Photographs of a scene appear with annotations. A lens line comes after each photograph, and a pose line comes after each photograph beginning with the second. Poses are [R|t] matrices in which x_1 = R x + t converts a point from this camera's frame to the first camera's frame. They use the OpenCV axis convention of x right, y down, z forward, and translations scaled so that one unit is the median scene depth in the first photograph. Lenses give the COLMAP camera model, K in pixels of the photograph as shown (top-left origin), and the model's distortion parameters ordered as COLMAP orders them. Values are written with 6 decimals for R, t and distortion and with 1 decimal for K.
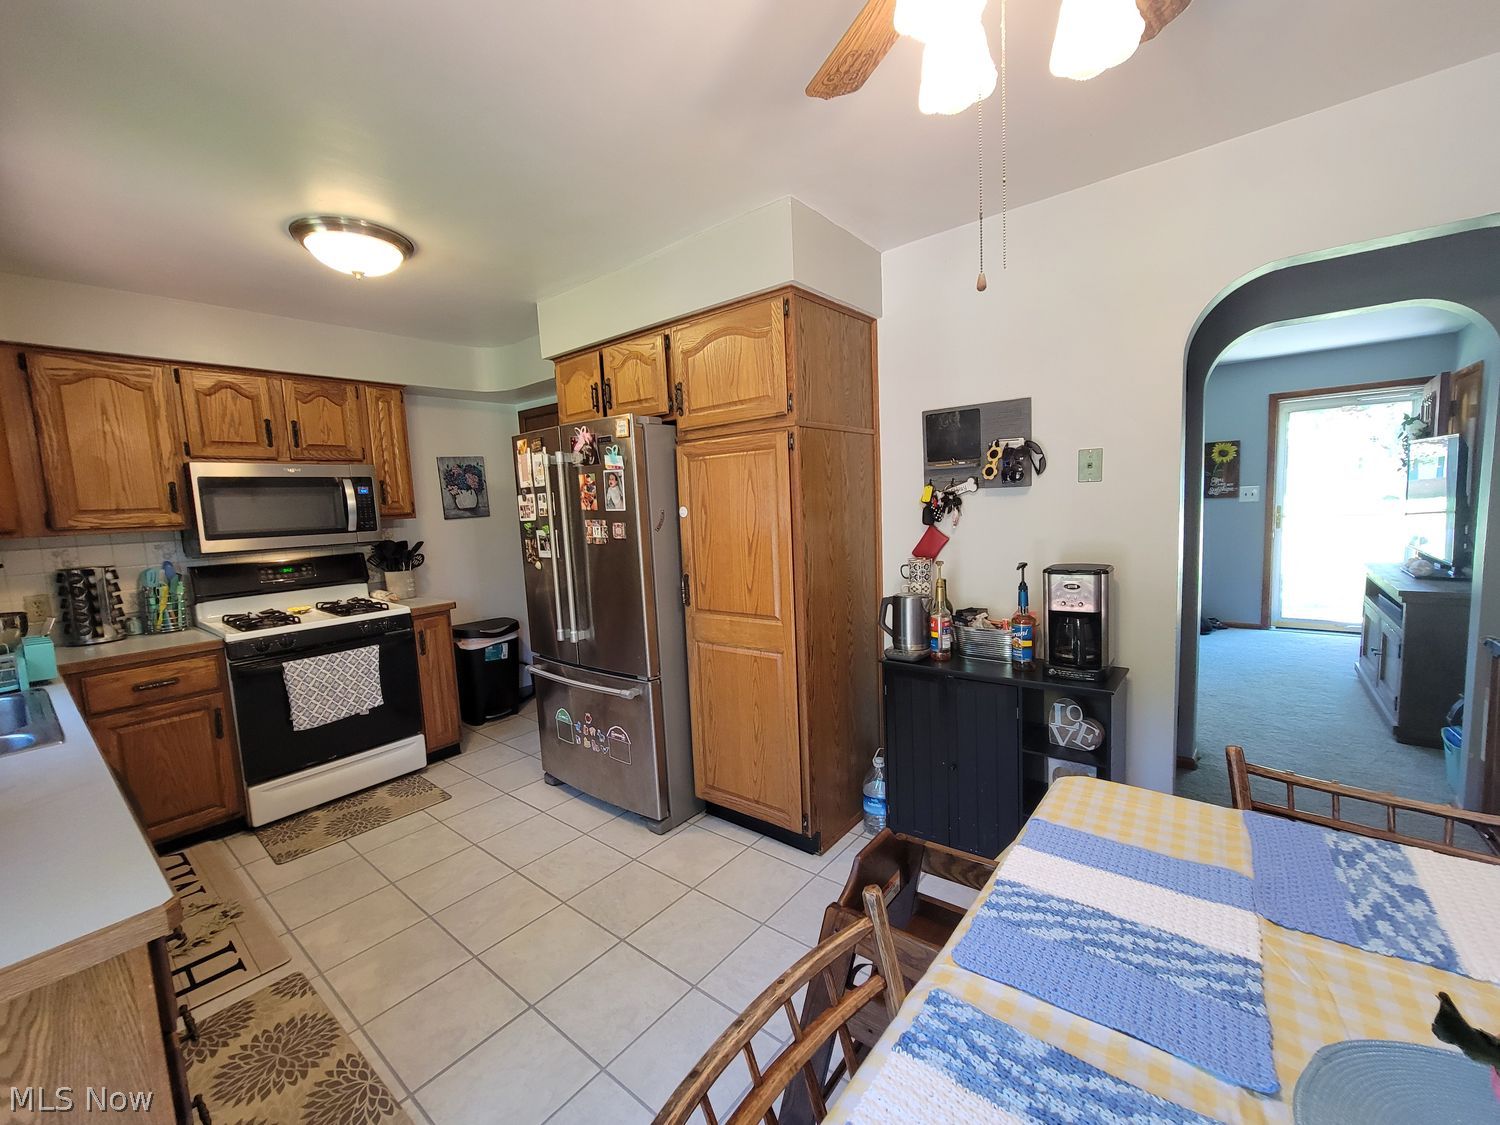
lens RADIAL K [[610.8, 0, 760.8], [0, 610.8, 564.4], [0, 0, 1]] dist [-0.007978, 0.001793]
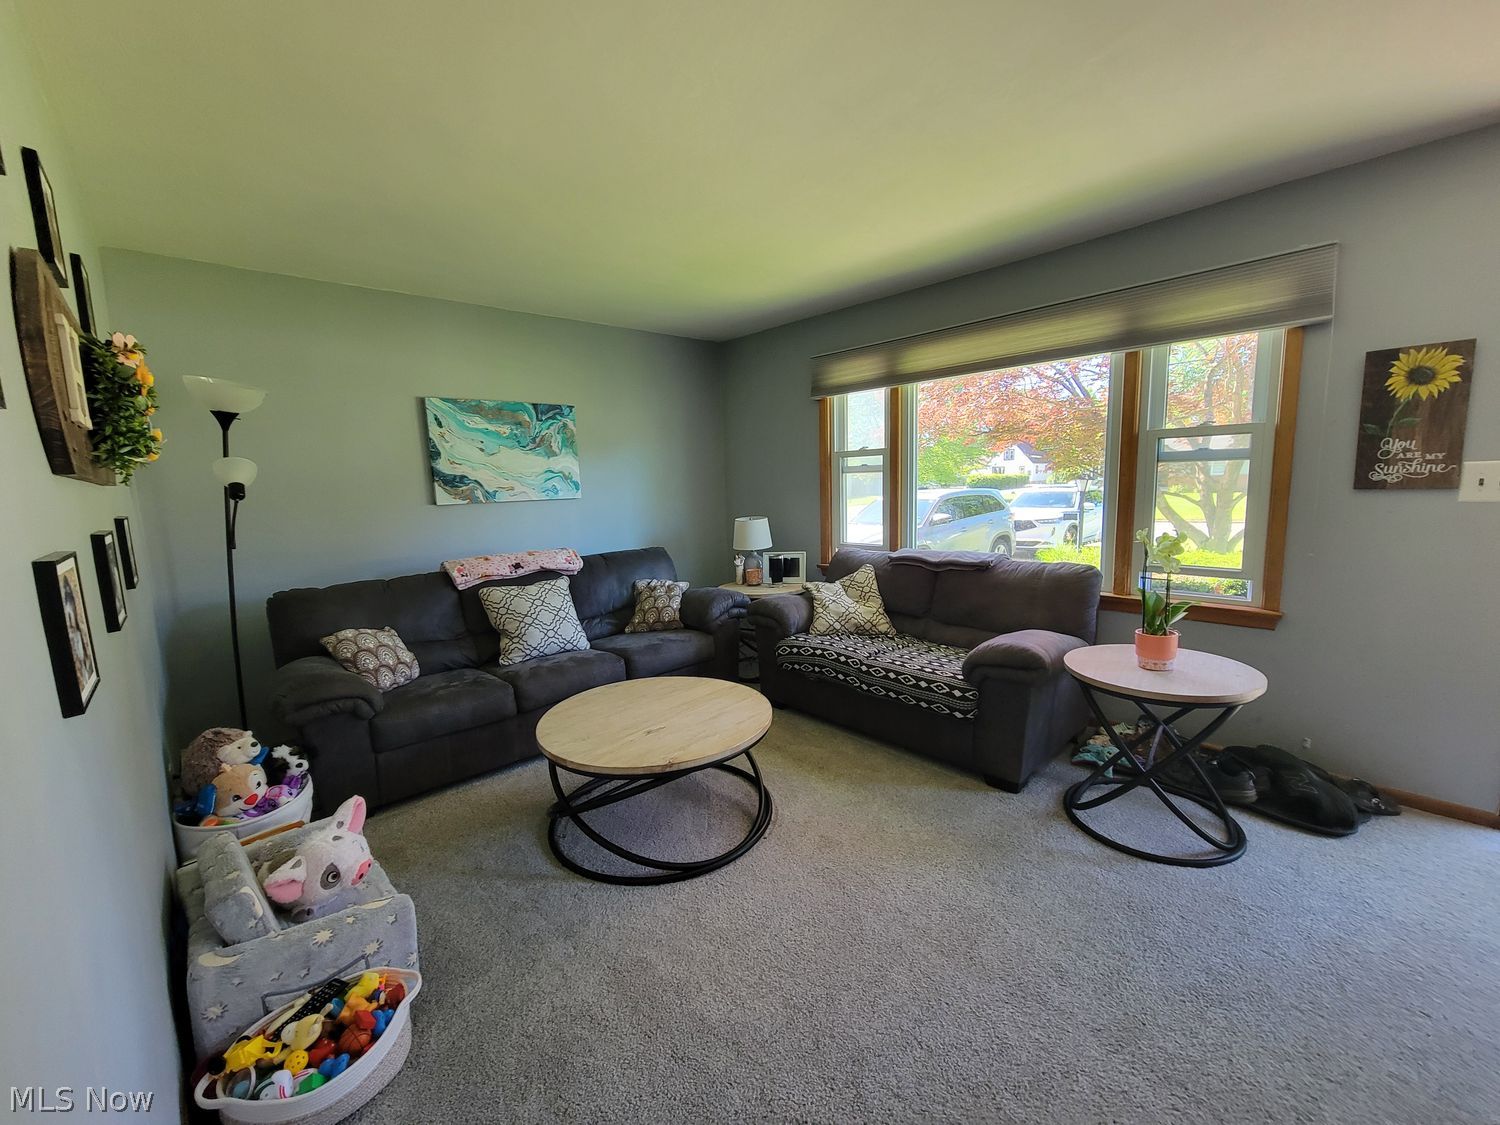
lens RADIAL K [[610.8, 0, 756.7], [0, 610.8, 564.2], [0, 0, 1]] dist [-0.007978, 0.001793]
pose [[0.990510, 0.030917, -0.133915, 0.395368], [-0.024836, 0.998594, 0.046840, -0.069640], [0.135175, -0.043069, 0.989885, 0.553976]]
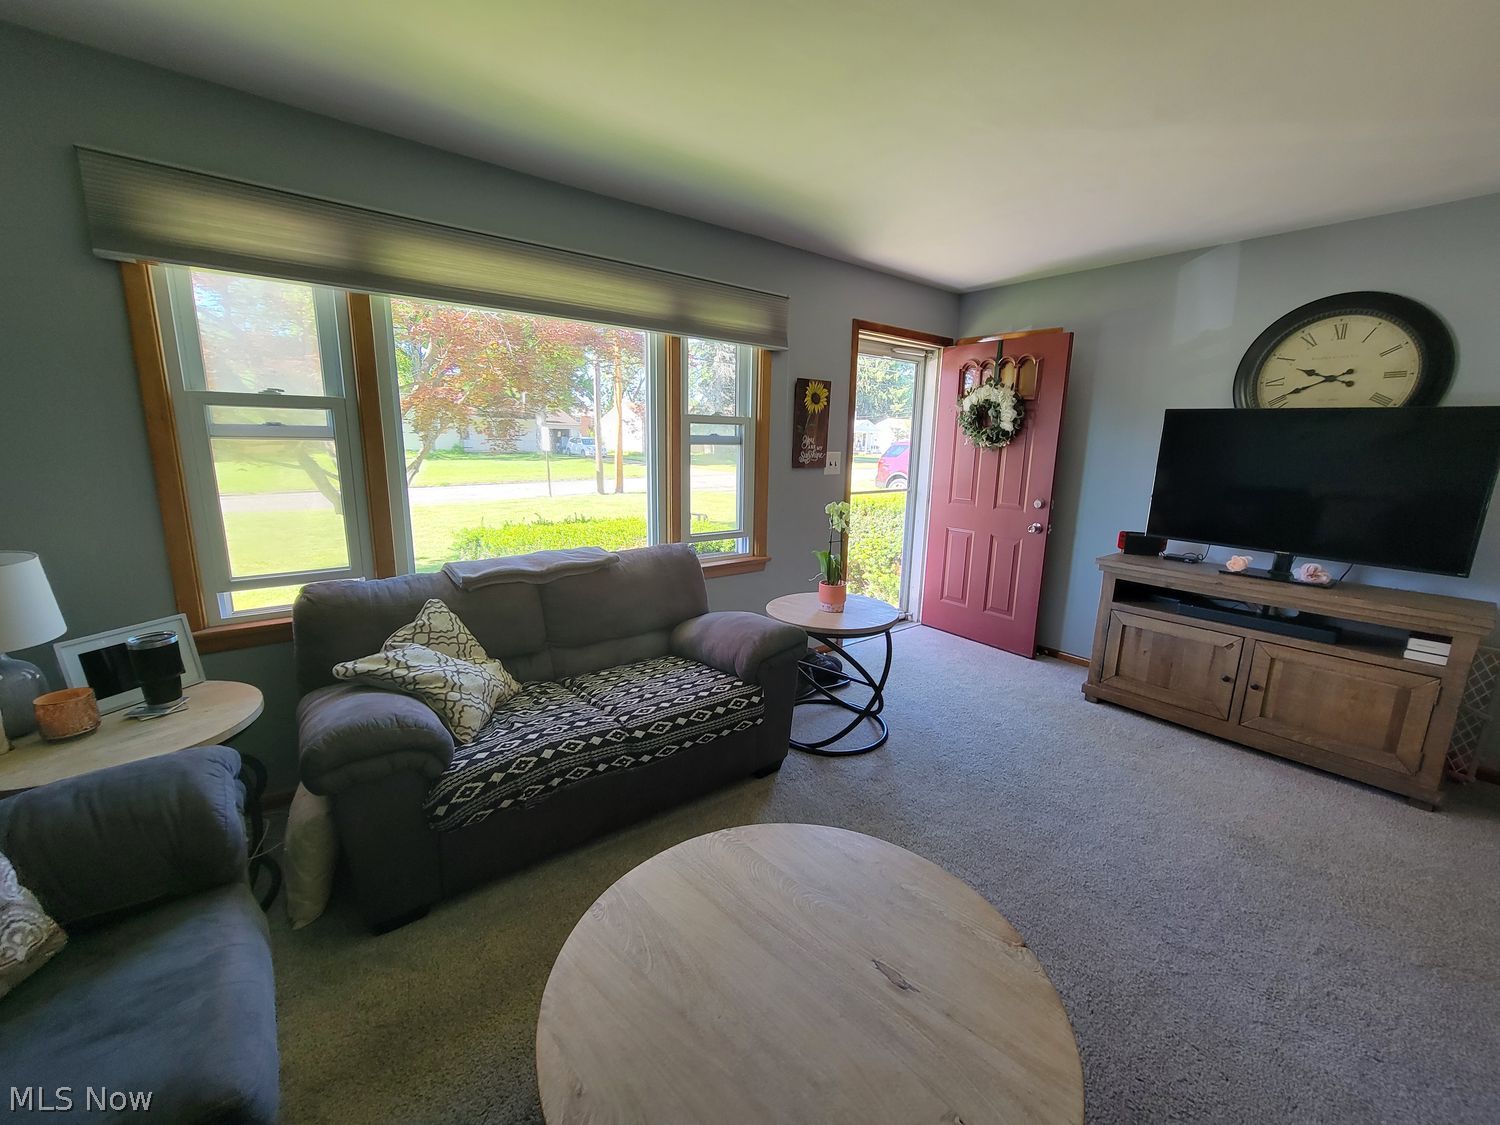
lens RADIAL K [[610.8, 0, 753.3], [0, 610.8, 565.9], [0, 0, 1]] dist [-0.007978, 0.001793]
pose [[0.209282, -0.152106, 0.965953, 0.096623], [0.066885, 0.987741, 0.141046, -0.103783], [-0.975565, 0.035090, 0.216890, 0.934691]]
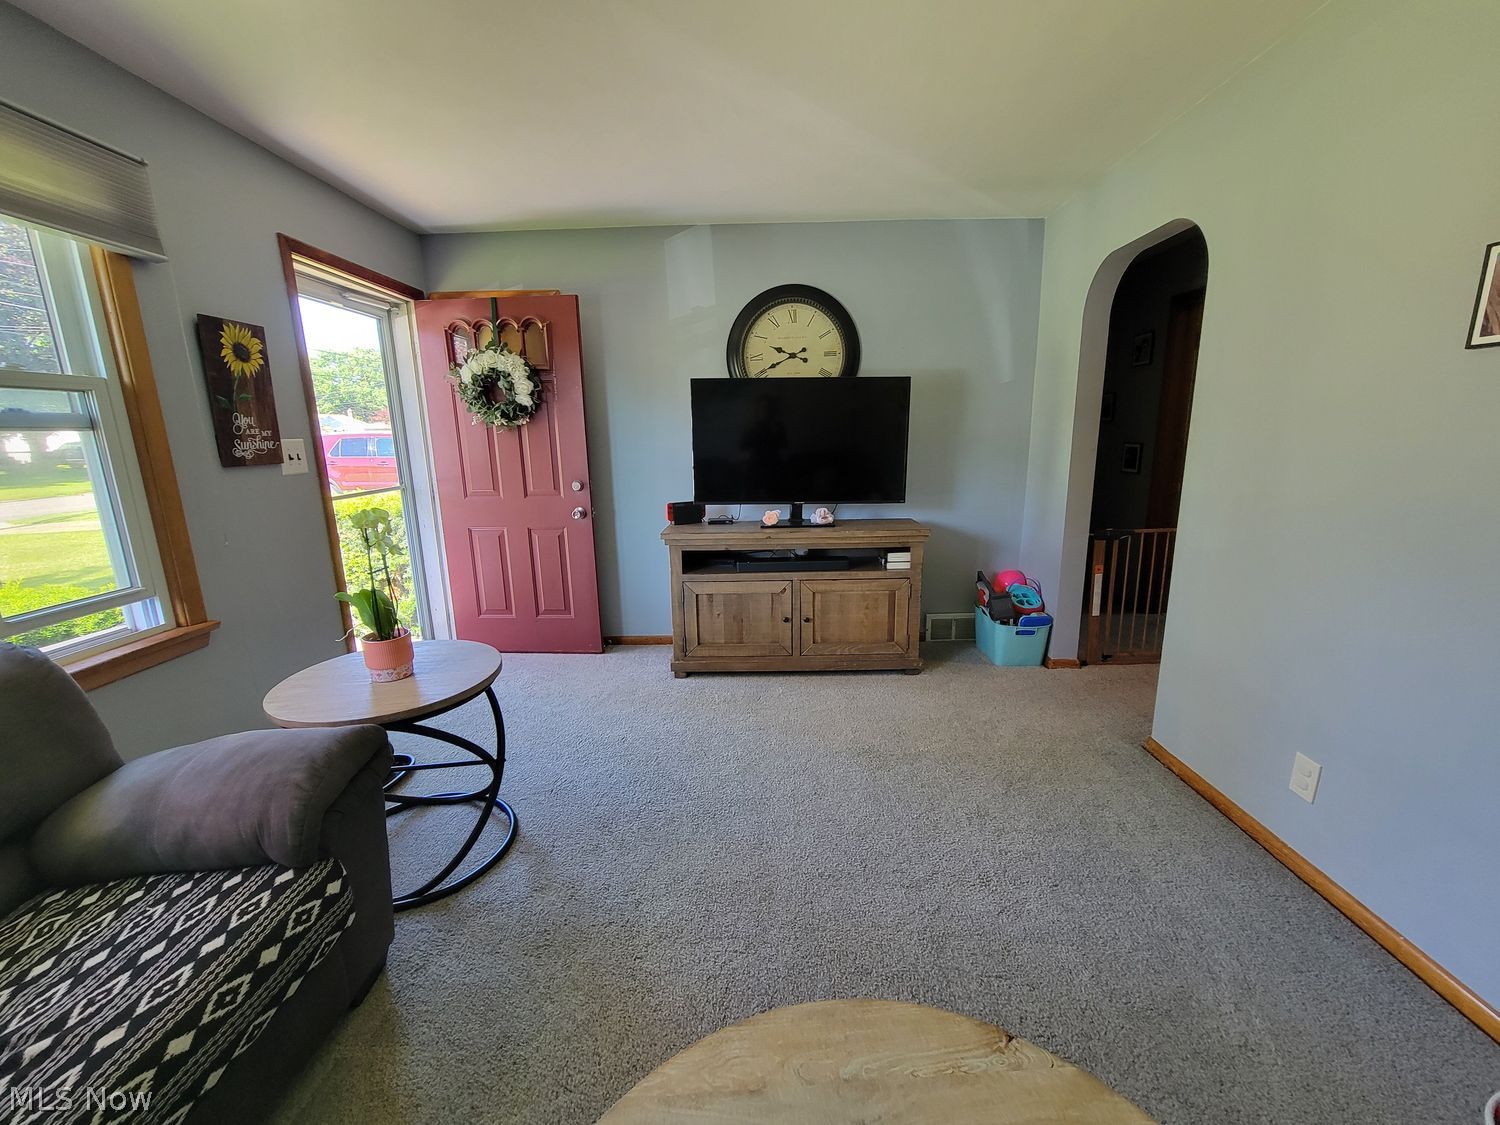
lens RADIAL K [[610.8, 0, 751.3], [0, 610.8, 567.3], [0, 0, 1]] dist [-0.007978, 0.001793]
pose [[-0.612939, -0.114784, 0.781748, 0.232971], [0.125184, 0.962788, 0.239518, -0.101566], [-0.780151, 0.244672, -0.575761, 1.007389]]
